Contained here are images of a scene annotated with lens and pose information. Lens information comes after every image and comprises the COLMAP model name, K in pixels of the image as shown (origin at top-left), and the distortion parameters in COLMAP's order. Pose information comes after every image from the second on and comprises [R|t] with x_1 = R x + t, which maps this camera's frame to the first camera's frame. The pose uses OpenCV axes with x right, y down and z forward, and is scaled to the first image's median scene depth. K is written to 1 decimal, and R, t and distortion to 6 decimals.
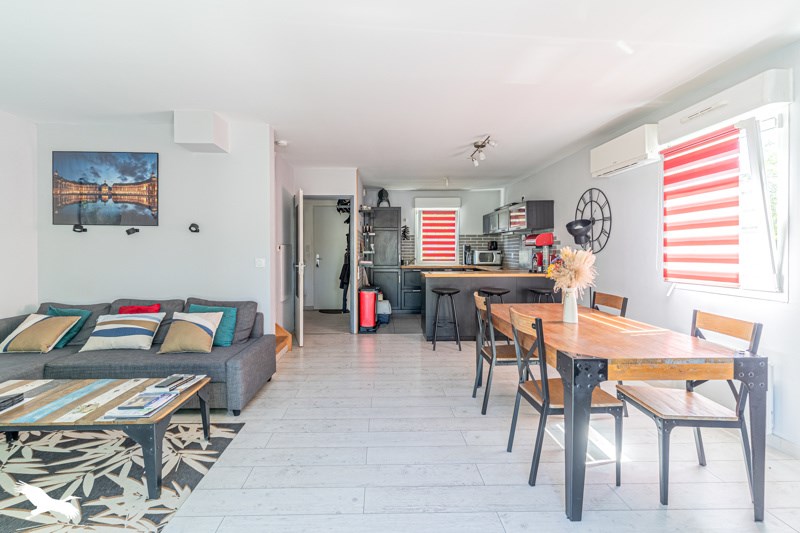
lens RADIAL K [[394.5, 0, 398.4], [0, 394.5, 249.3], [0, 0, 1]] dist [0.002477, 0.000367]
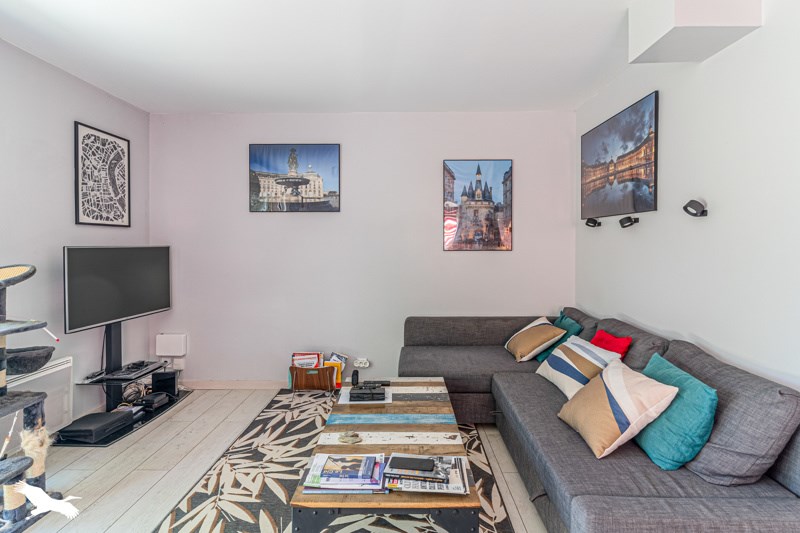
lens RADIAL K [[394.5, 0, 398.4], [0, 394.5, 249.3], [0, 0, 1]] dist [0.002477, 0.000367]
pose [[-0.059163, 0.011061, -0.998187, 0.026012], [0.001320, 0.999939, 0.011002, -0.006633], [0.998247, -0.000667, -0.059174, 0.640371]]
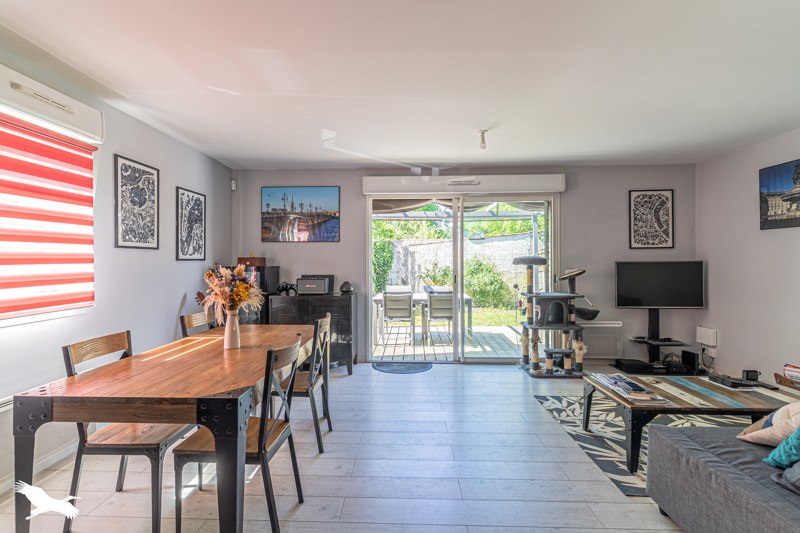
lens RADIAL K [[394.5, 0, 398.4], [0, 394.5, 249.3], [0, 0, 1]] dist [0.002477, 0.000367]
pose [[-0.997387, 0.008936, 0.071691, -0.008172], [0.006655, 0.999466, -0.031988, -0.007399], [-0.071939, -0.031428, -0.996914, 1.350928]]
